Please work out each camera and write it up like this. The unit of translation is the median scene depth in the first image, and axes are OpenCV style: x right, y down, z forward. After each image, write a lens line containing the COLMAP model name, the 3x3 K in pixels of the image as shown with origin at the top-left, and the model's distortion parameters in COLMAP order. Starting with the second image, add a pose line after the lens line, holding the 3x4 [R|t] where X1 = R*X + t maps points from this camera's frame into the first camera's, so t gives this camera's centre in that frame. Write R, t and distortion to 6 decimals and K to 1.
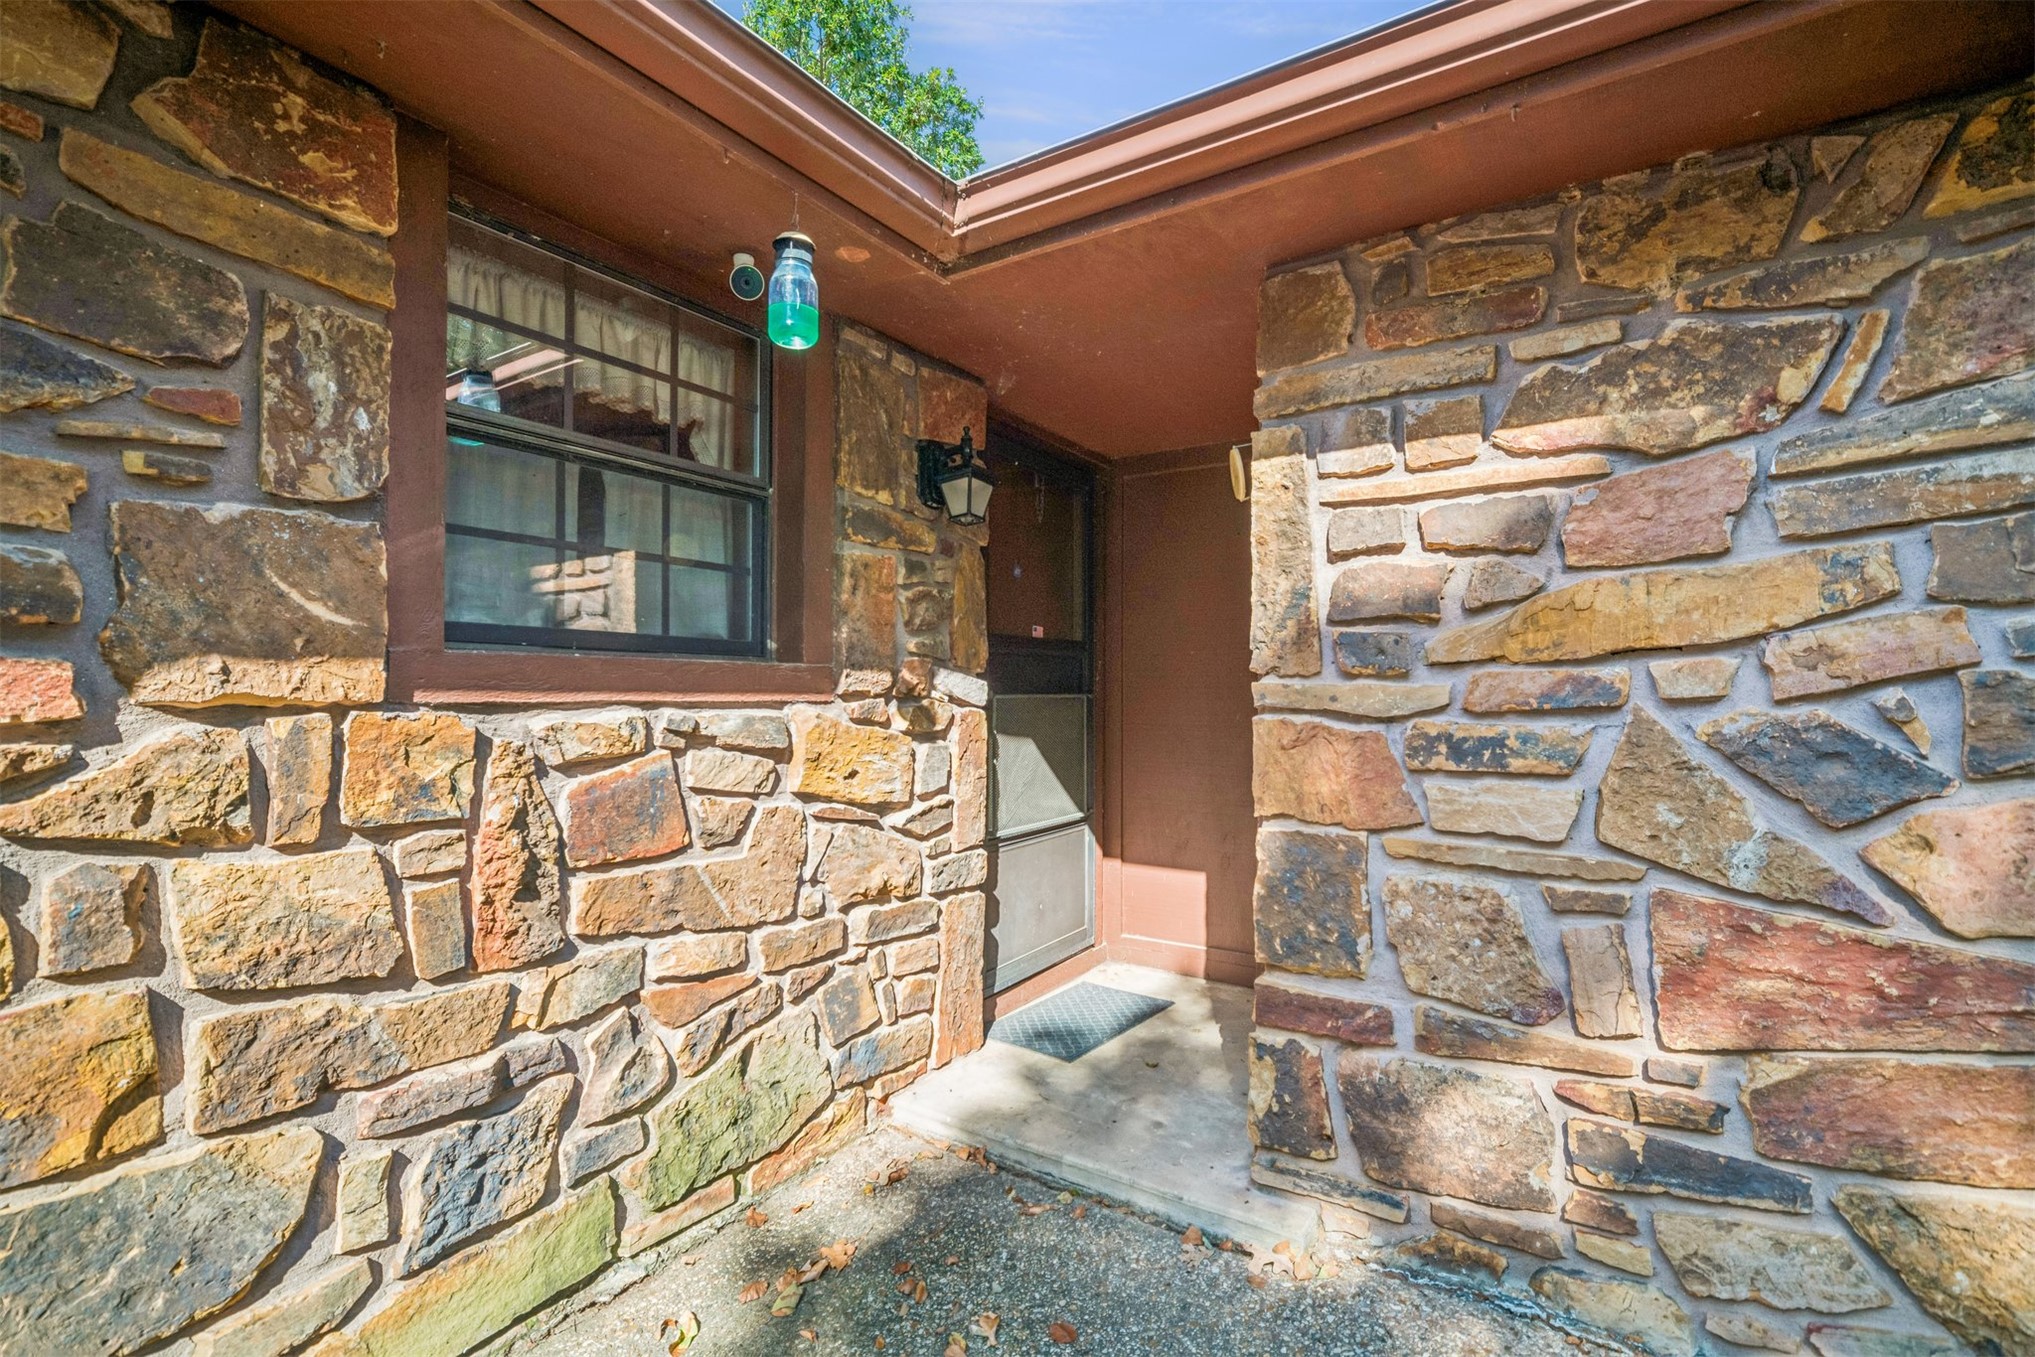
lens RADIAL K [[939.4, 0, 1015.4], [0, 939.4, 698.5], [0, 0, 1]] dist [0.002028, 0.002639]
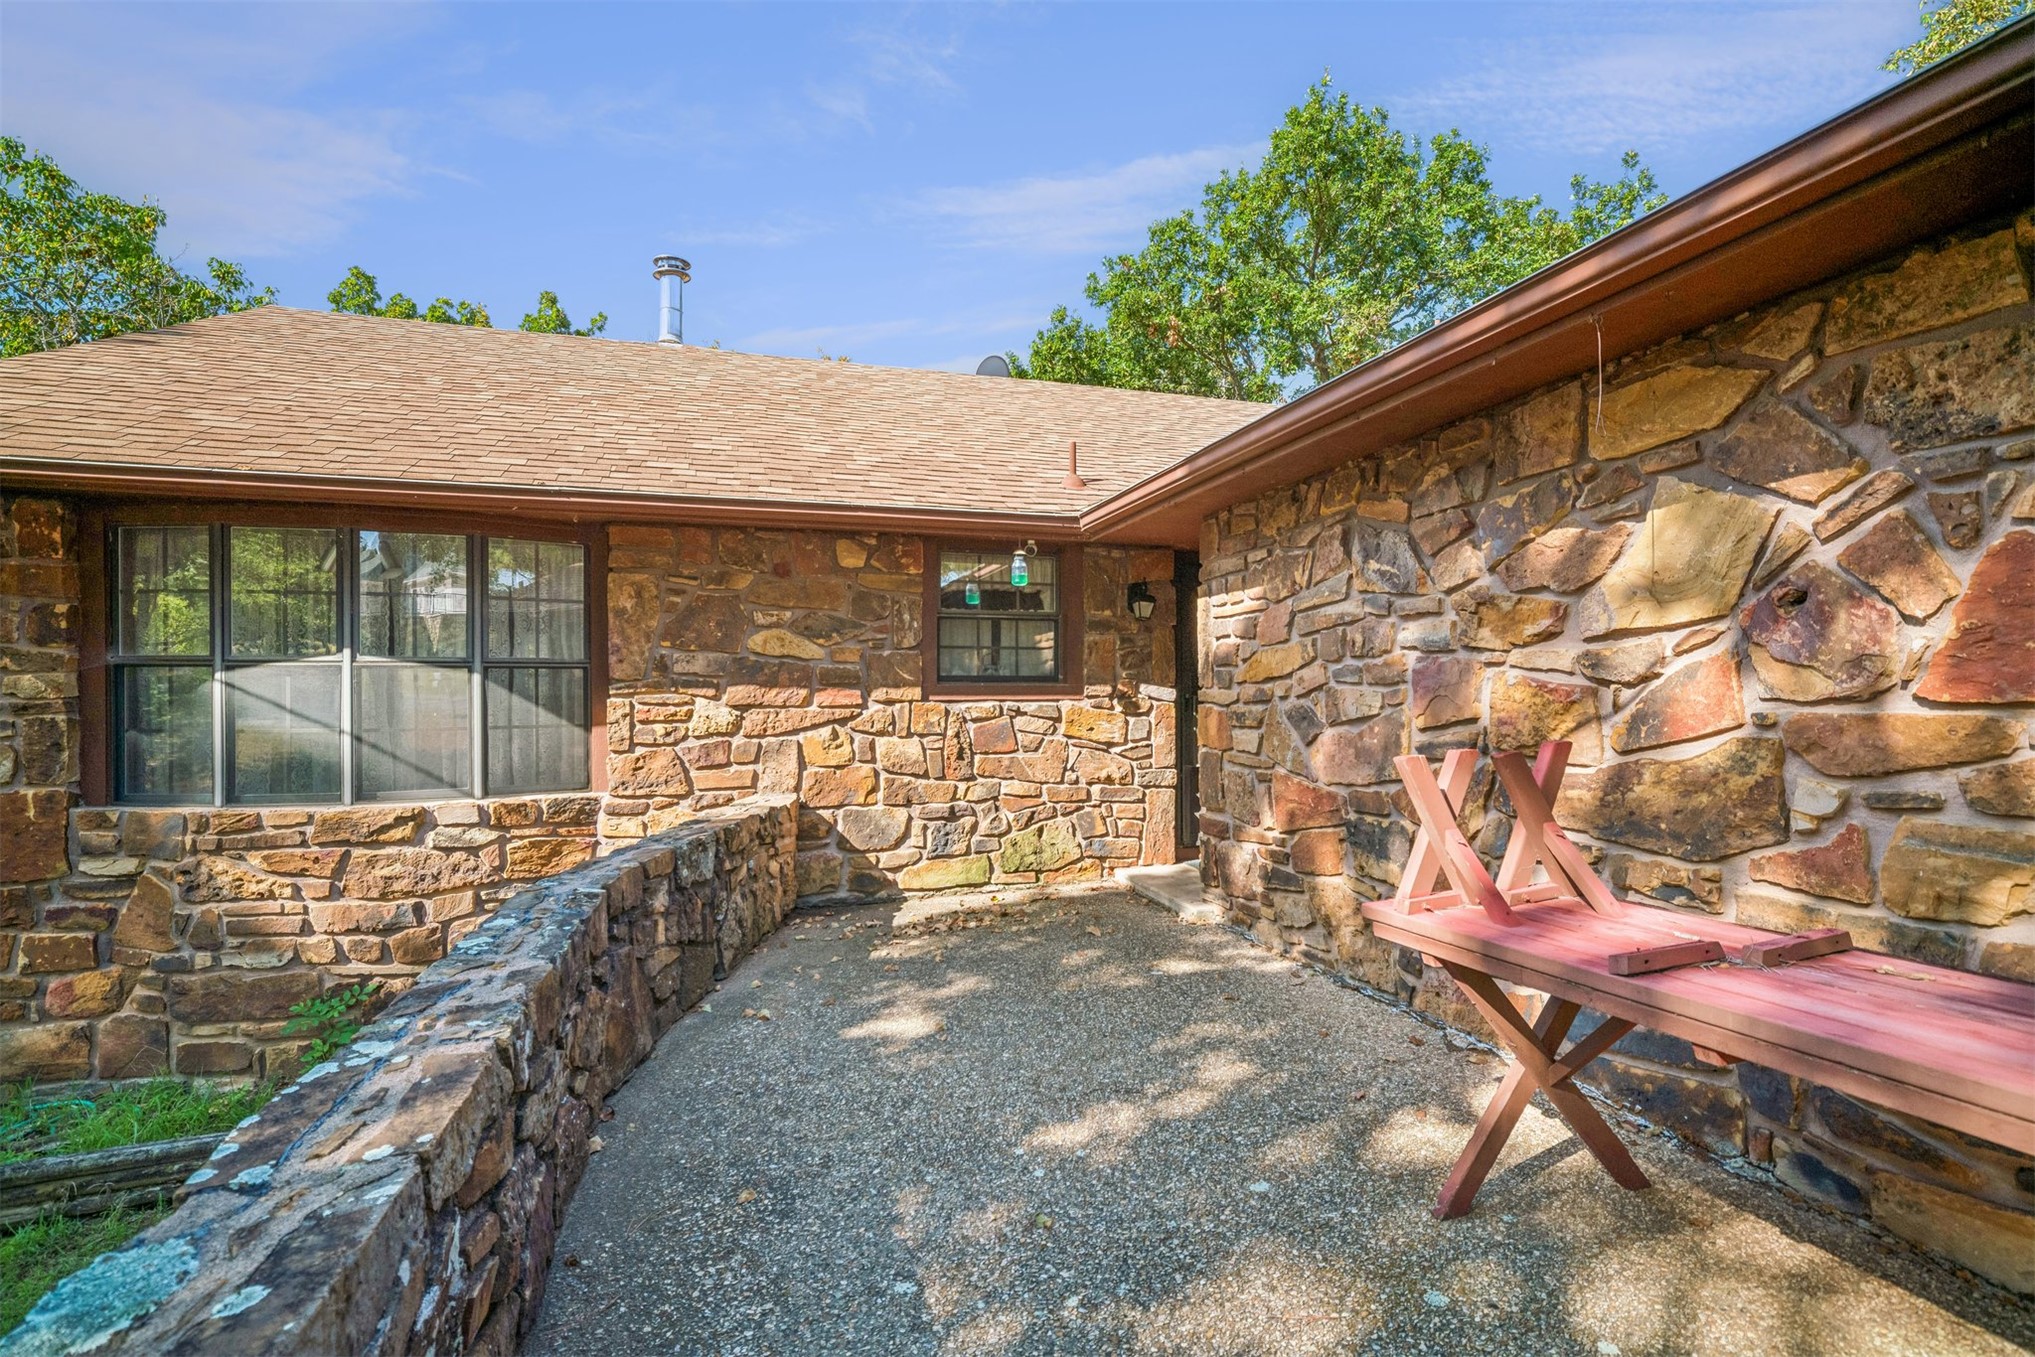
lens RADIAL K [[939.4, 0, 1010.0], [0, 939.4, 685.6], [0, 0, 1]] dist [0.002028, 0.002639]
pose [[0.759227, -0.013222, -0.650692, 1.652217], [0.005517, 0.999888, -0.013881, 0.001945], [0.650803, 0.006949, 0.759215, -1.301877]]
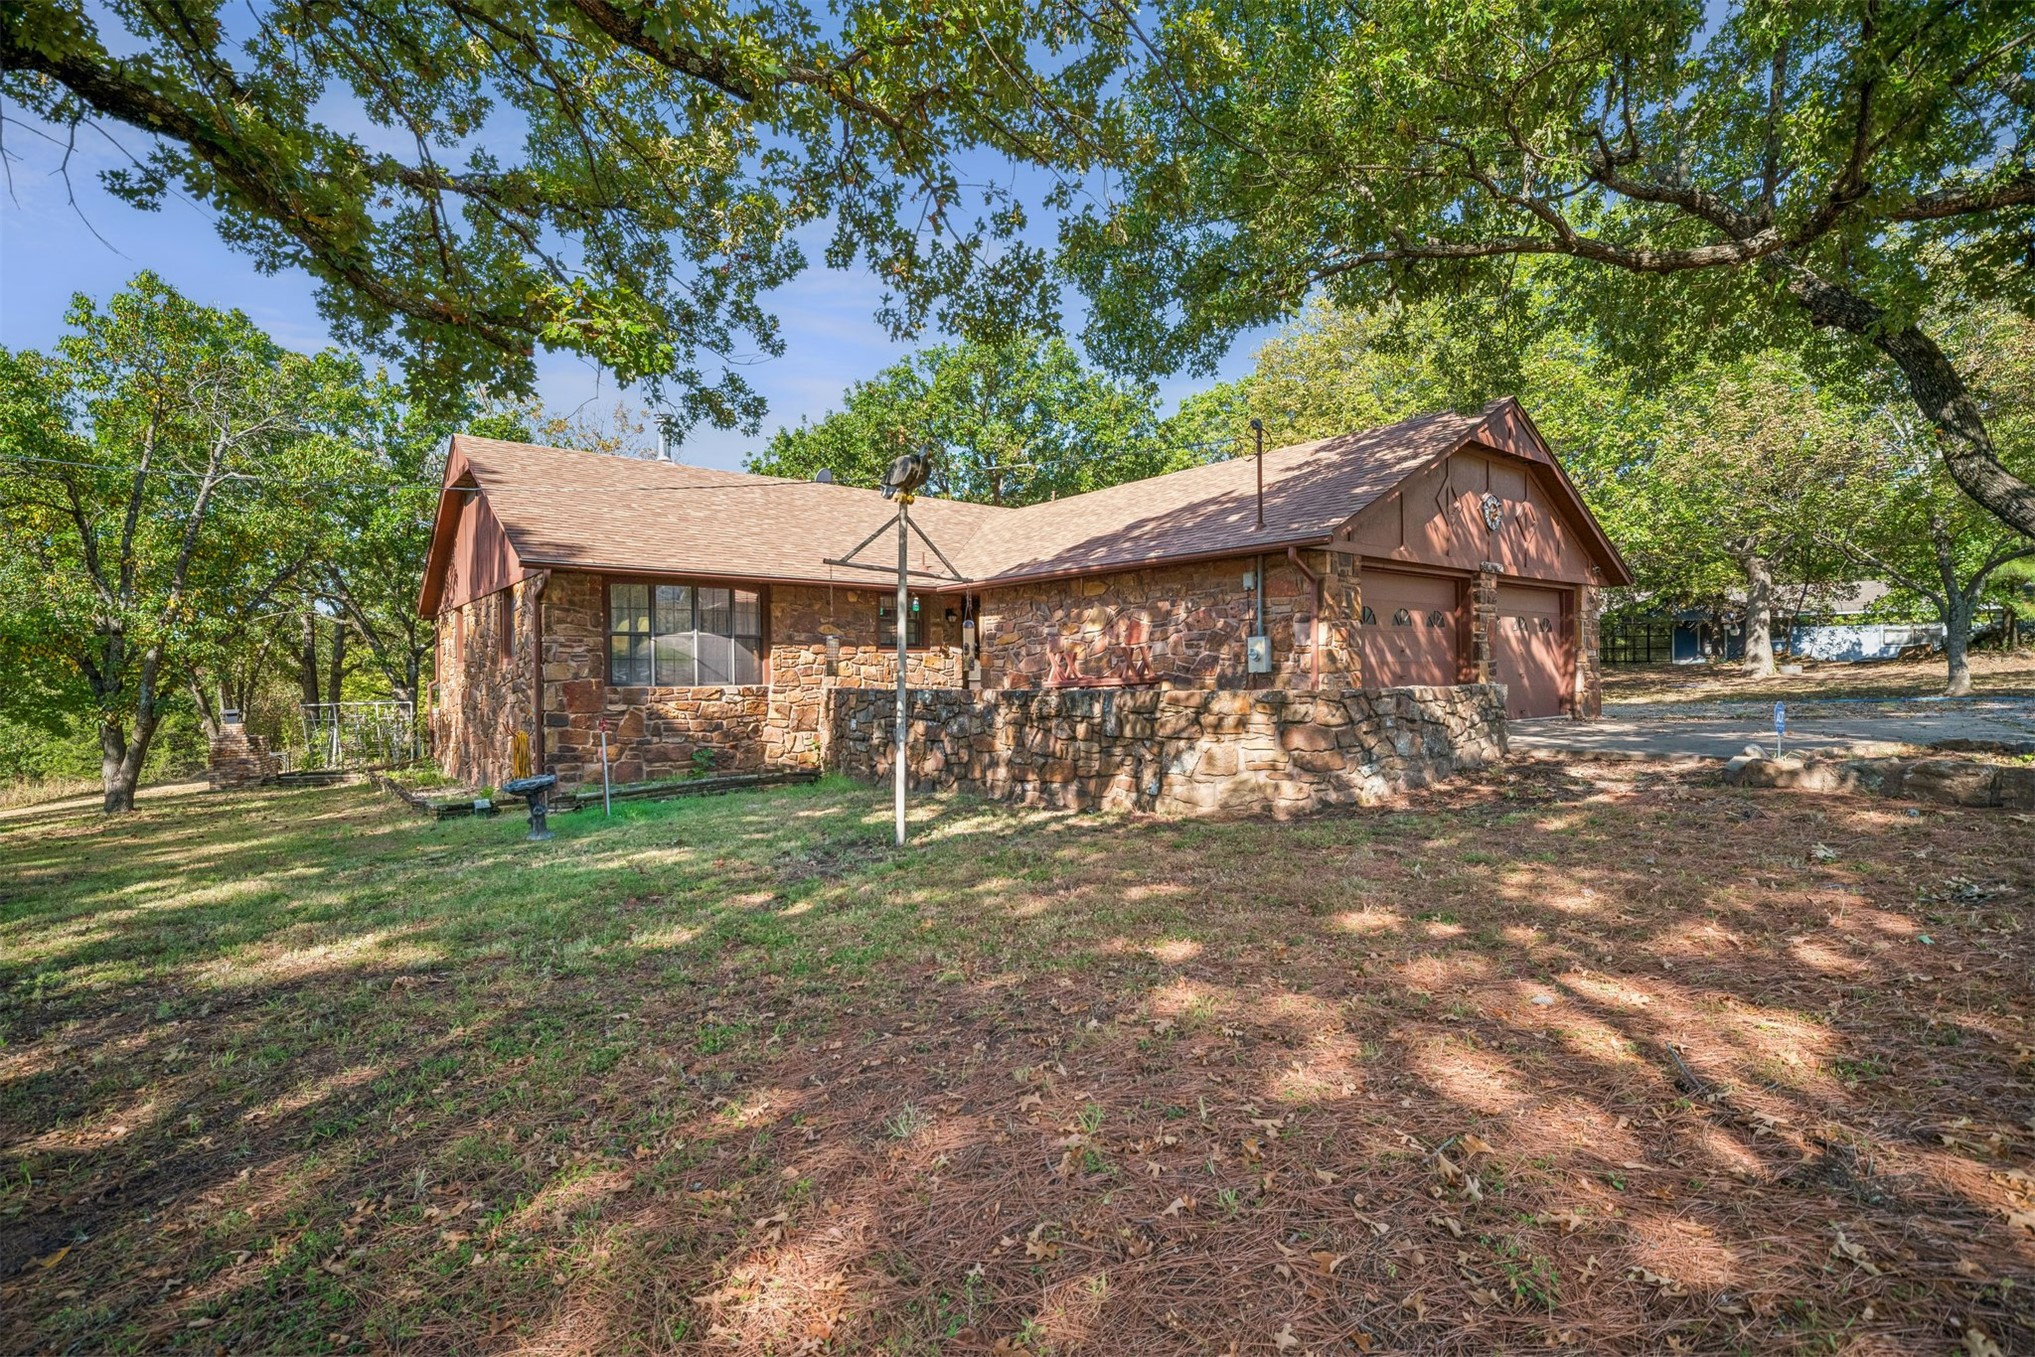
lens RADIAL K [[939.4, 0, 1017.1], [0, 939.4, 681.3], [0, 0, 1]] dist [0.002028, 0.002639]
pose [[0.948860, -0.016144, -0.315284, 3.106500], [0.016515, 0.999863, -0.001495, 0.286864], [0.315265, -0.003789, 0.948996, -6.358070]]
